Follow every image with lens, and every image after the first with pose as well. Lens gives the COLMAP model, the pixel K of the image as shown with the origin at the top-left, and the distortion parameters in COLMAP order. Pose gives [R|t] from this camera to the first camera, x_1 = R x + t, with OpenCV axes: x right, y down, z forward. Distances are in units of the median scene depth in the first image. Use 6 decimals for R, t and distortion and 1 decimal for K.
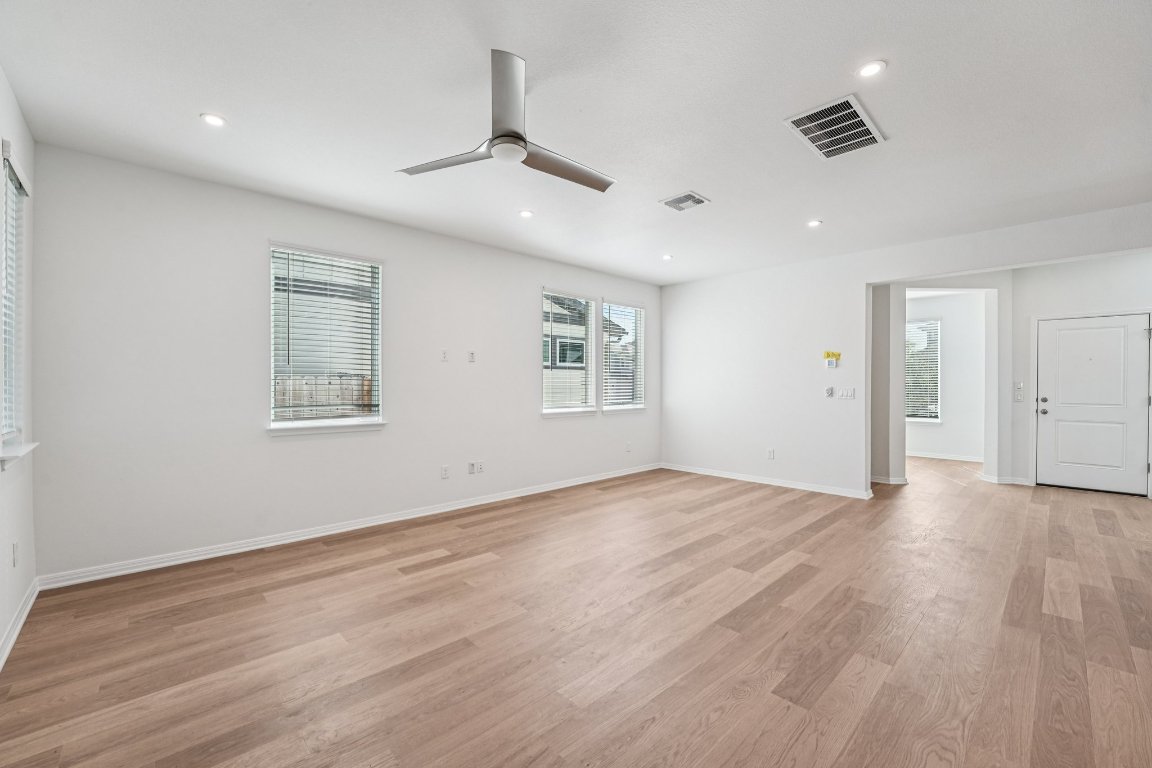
lens RADIAL K [[471.8, 0, 567.3], [0, 471.8, 390.0], [0, 0, 1]] dist [-0.028906, 0.004725]
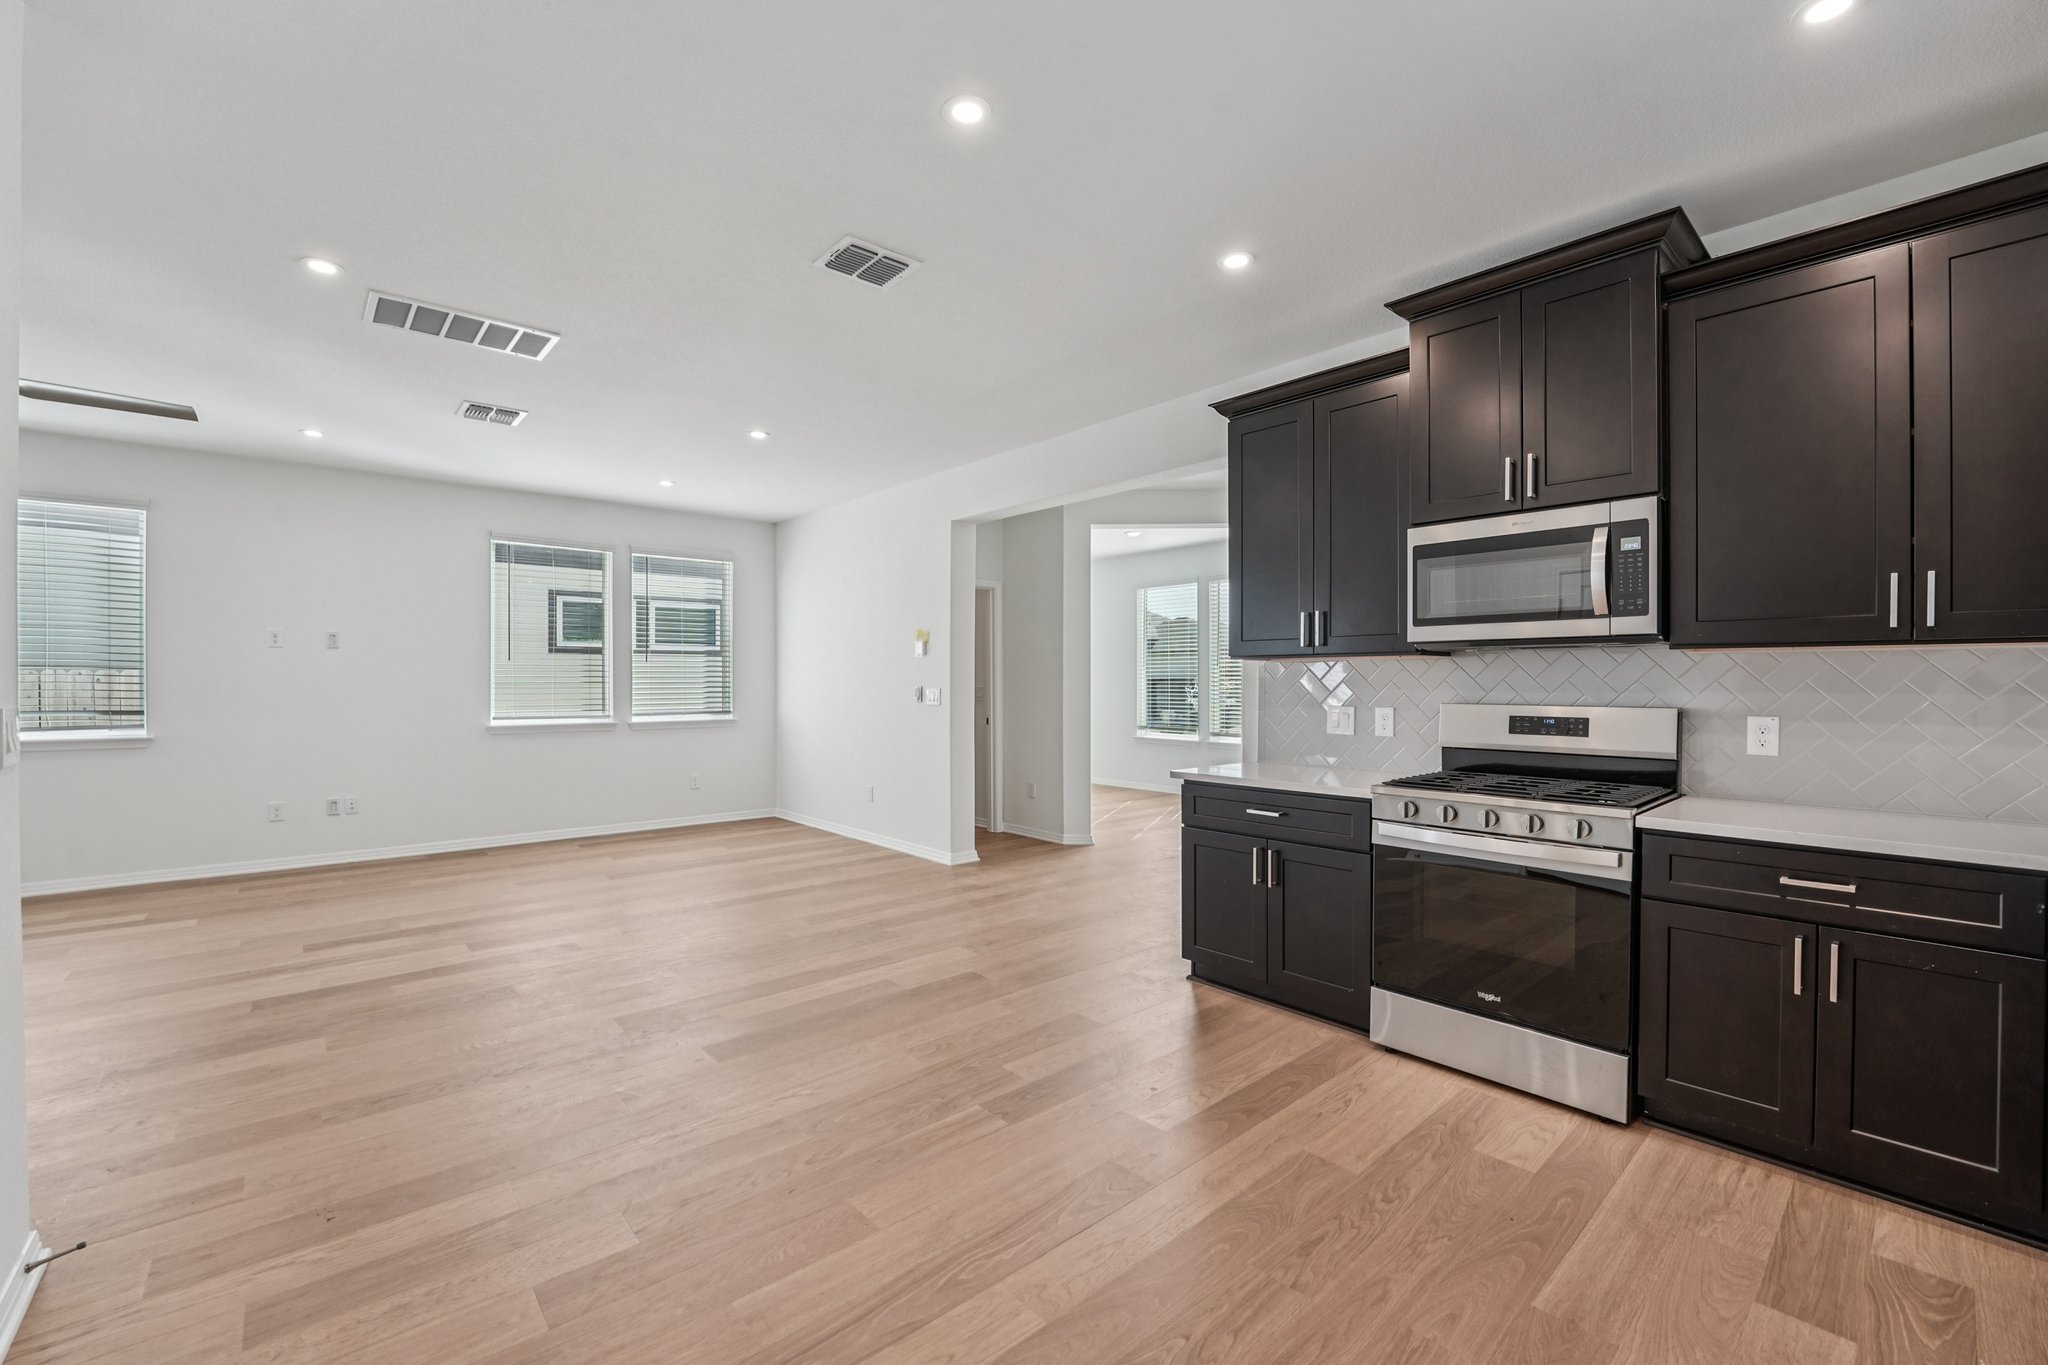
lens RADIAL K [[838.8, 0, 995.6], [0, 838.8, 685.5], [0, 0, 1]] dist [-0.028906, 0.004725]
pose [[0.998932, -0.001122, -0.046182, 1.040334], [0.000671, 0.999952, -0.009778, 0.007170], [0.046191, 0.009737, 0.998885, -0.164238]]
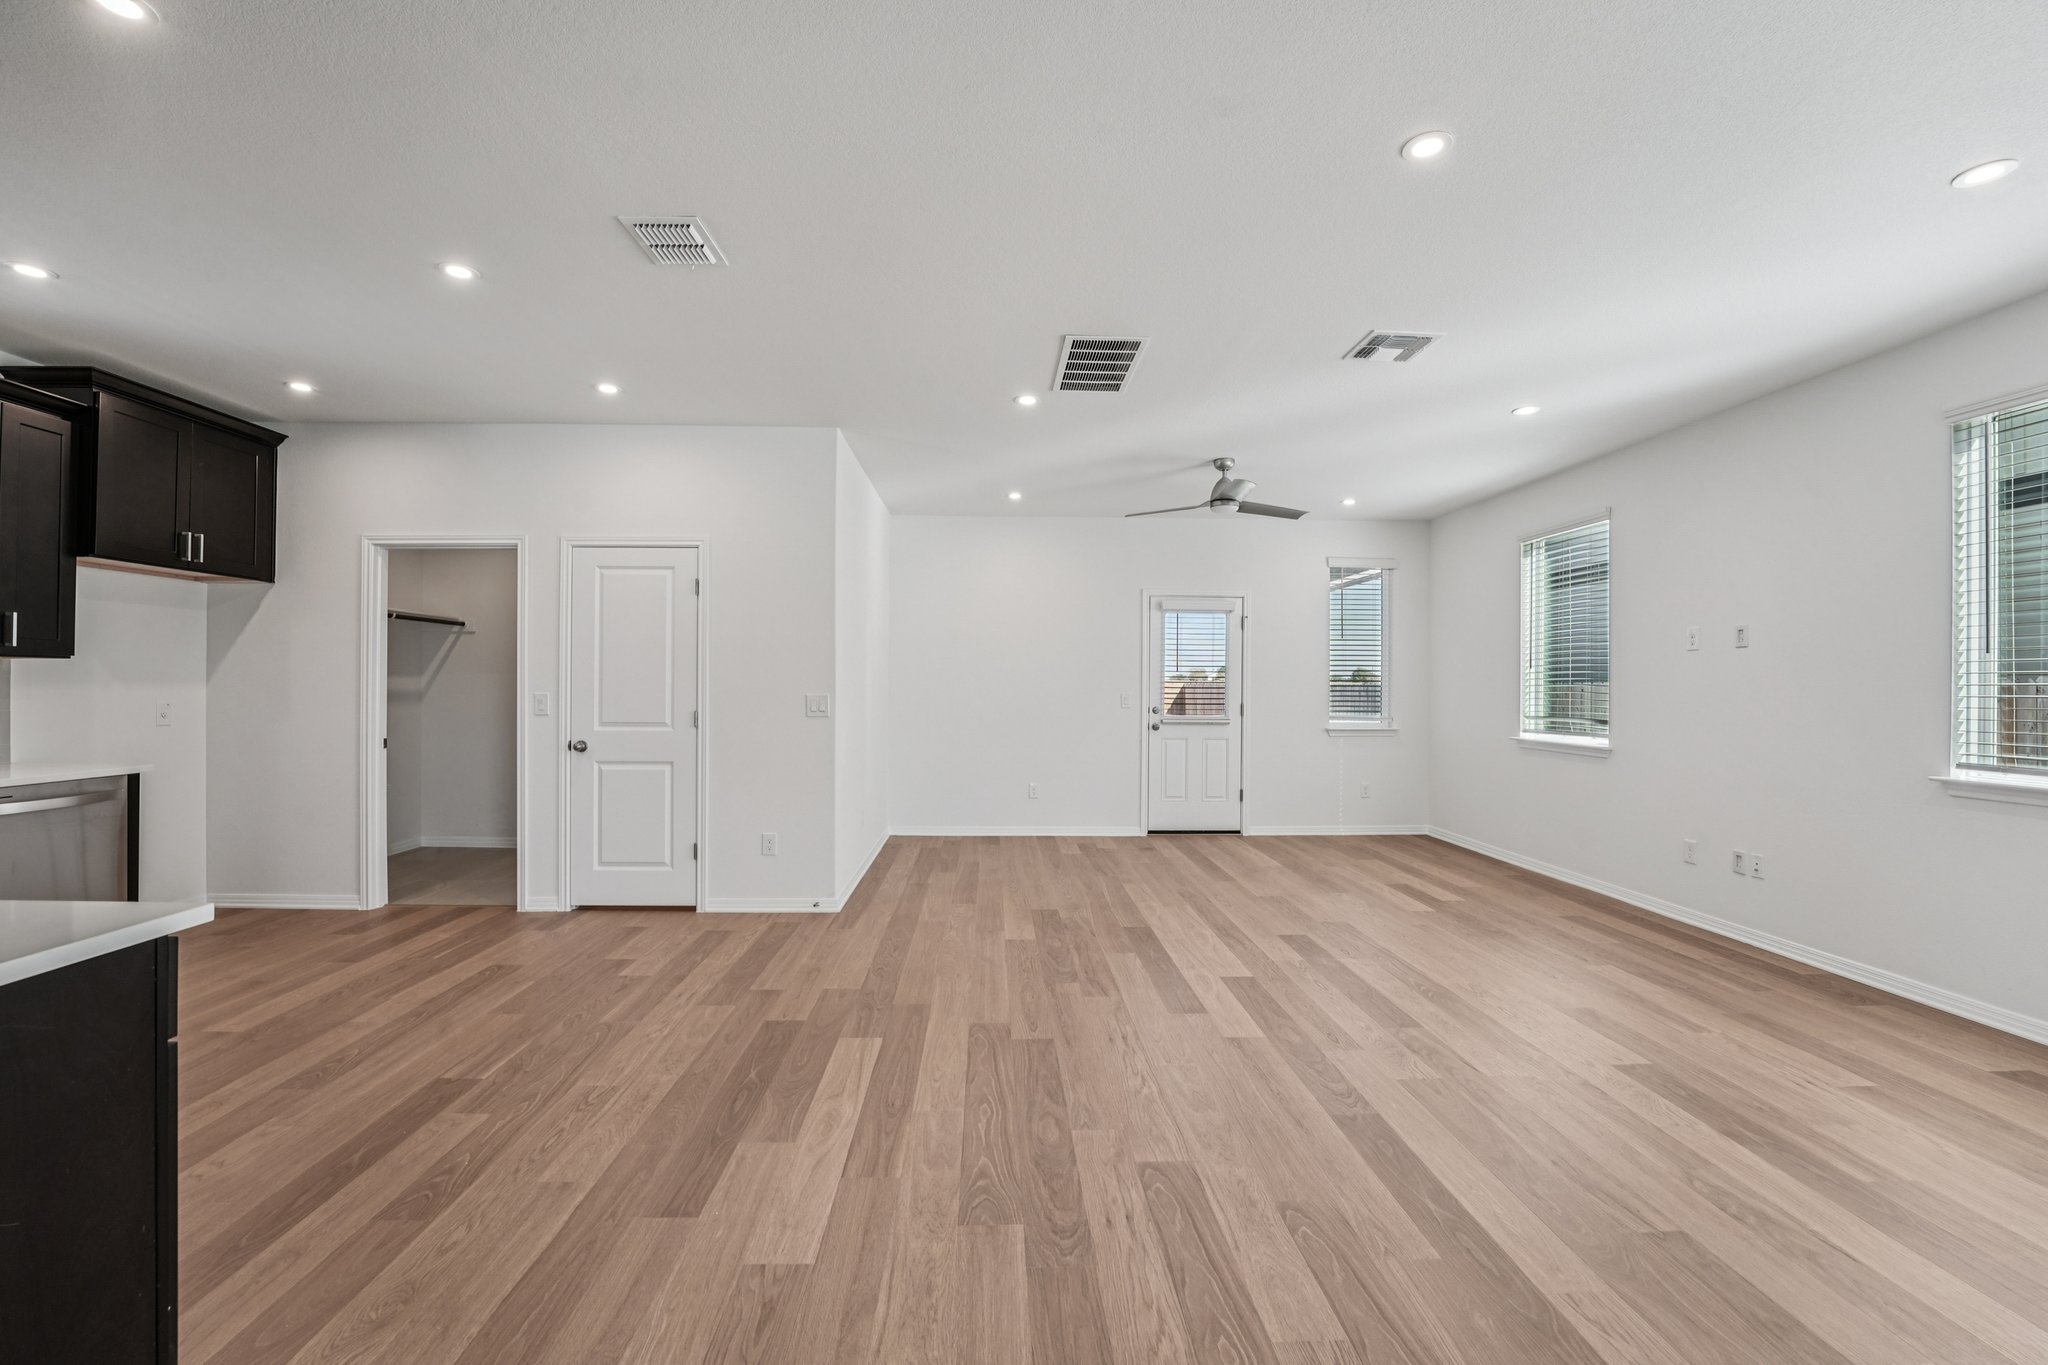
lens RADIAL K [[838.8, 0, 1026.5], [0, 838.8, 692.1], [0, 0, 1]] dist [-0.028906, 0.004725]
pose [[-0.648204, 0.000061, -0.761467, 1.231171], [-0.019388, 0.999675, 0.016583, -0.016293], [0.761220, 0.025512, -0.647991, 1.300666]]
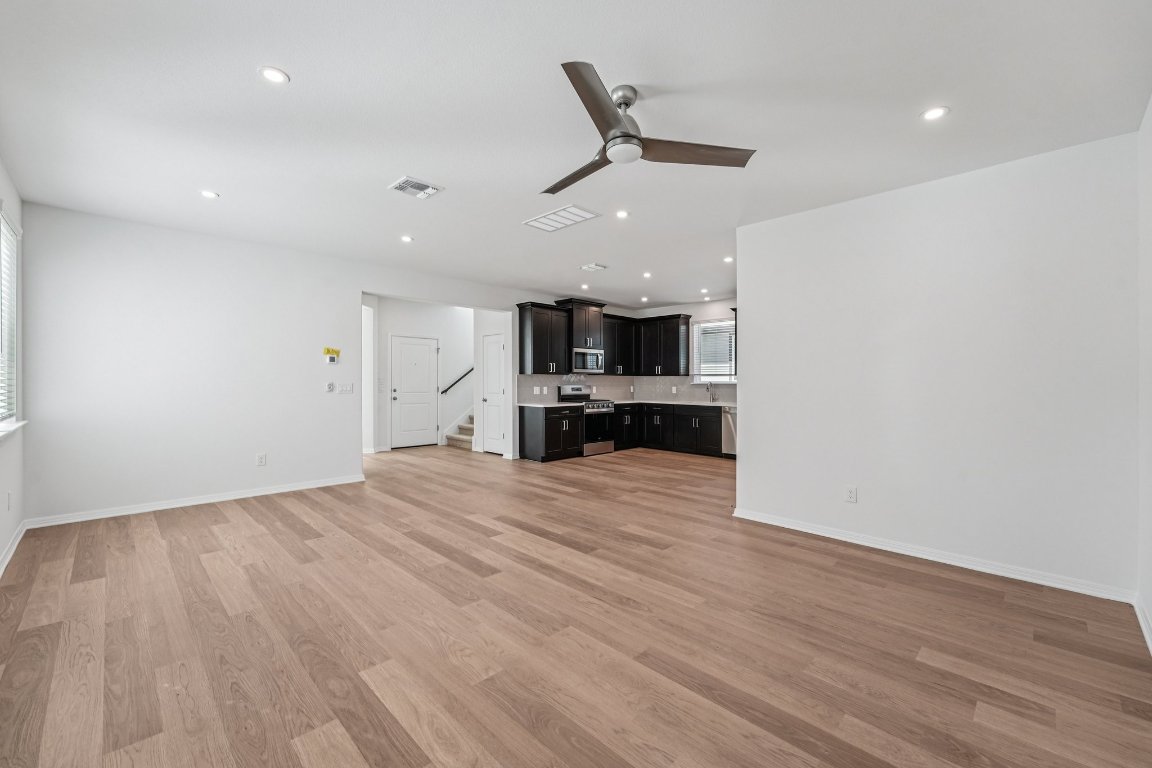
lens RADIAL K [[471.8, 0, 577.4], [0, 471.8, 373.5], [0, 0, 1]] dist [-0.028906, 0.004725]
pose [[-0.038953, 0.013116, 0.999155, -0.713529], [0.009265, 0.999876, -0.012764, -0.008344], [-0.999198, 0.008760, -0.039069, 0.721920]]
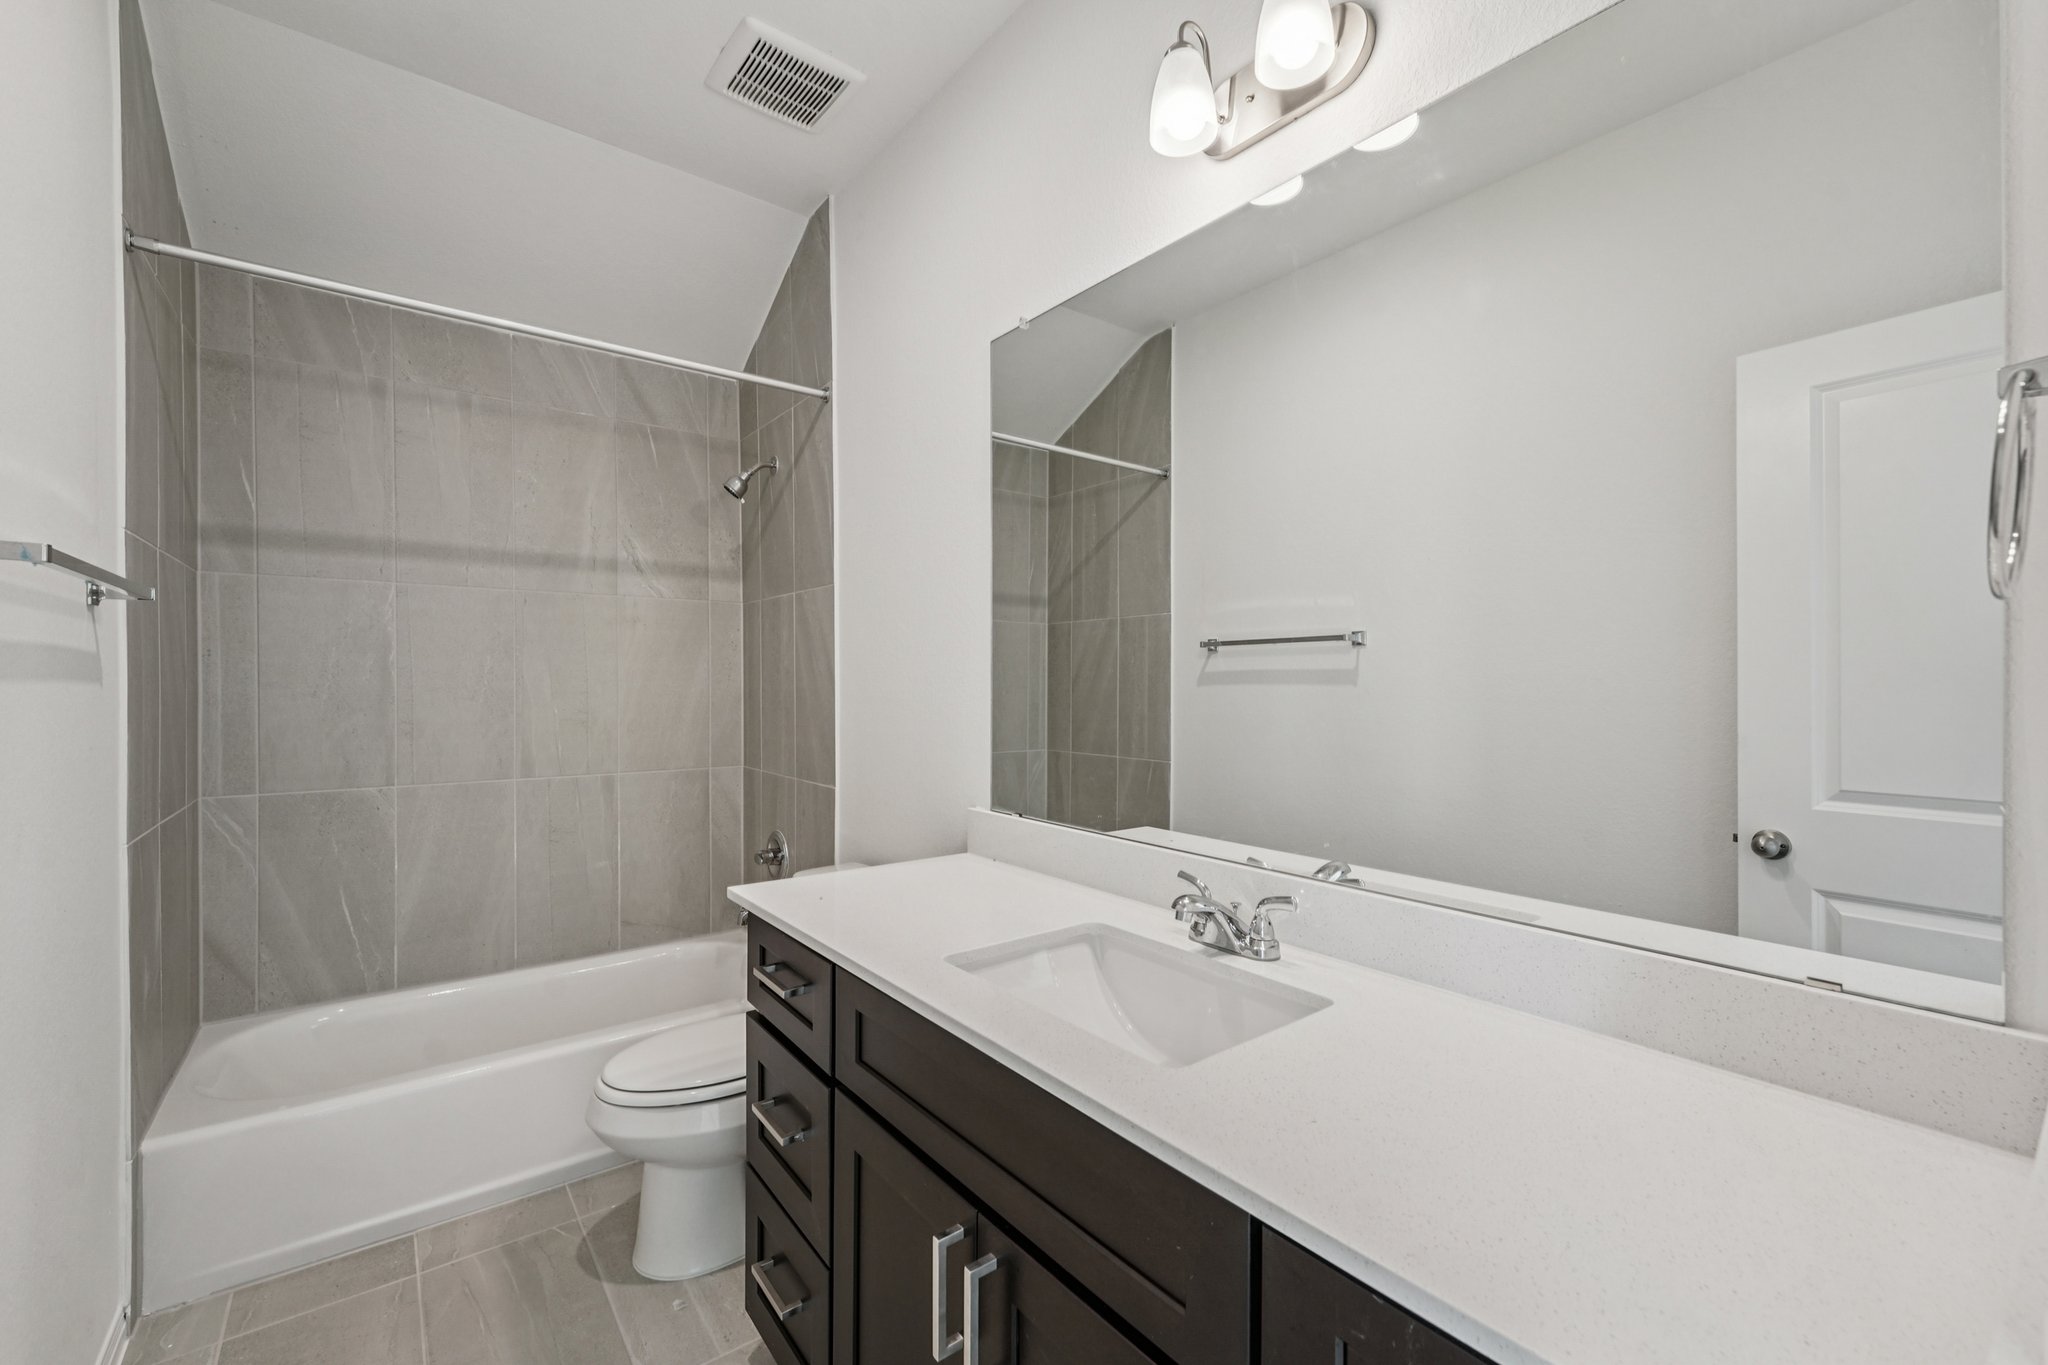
lens RADIAL K [[838.8, 0, 1025.6], [0, 838.8, 681.9], [0, 0, 1]] dist [-0.028906, 0.004725]
pose [[-0.995791, -0.002790, 0.091615, 1.113539], [-0.001054, 0.999819, 0.018998, -0.008852], [-0.091651, 0.018821, -0.995613, 0.518260]]
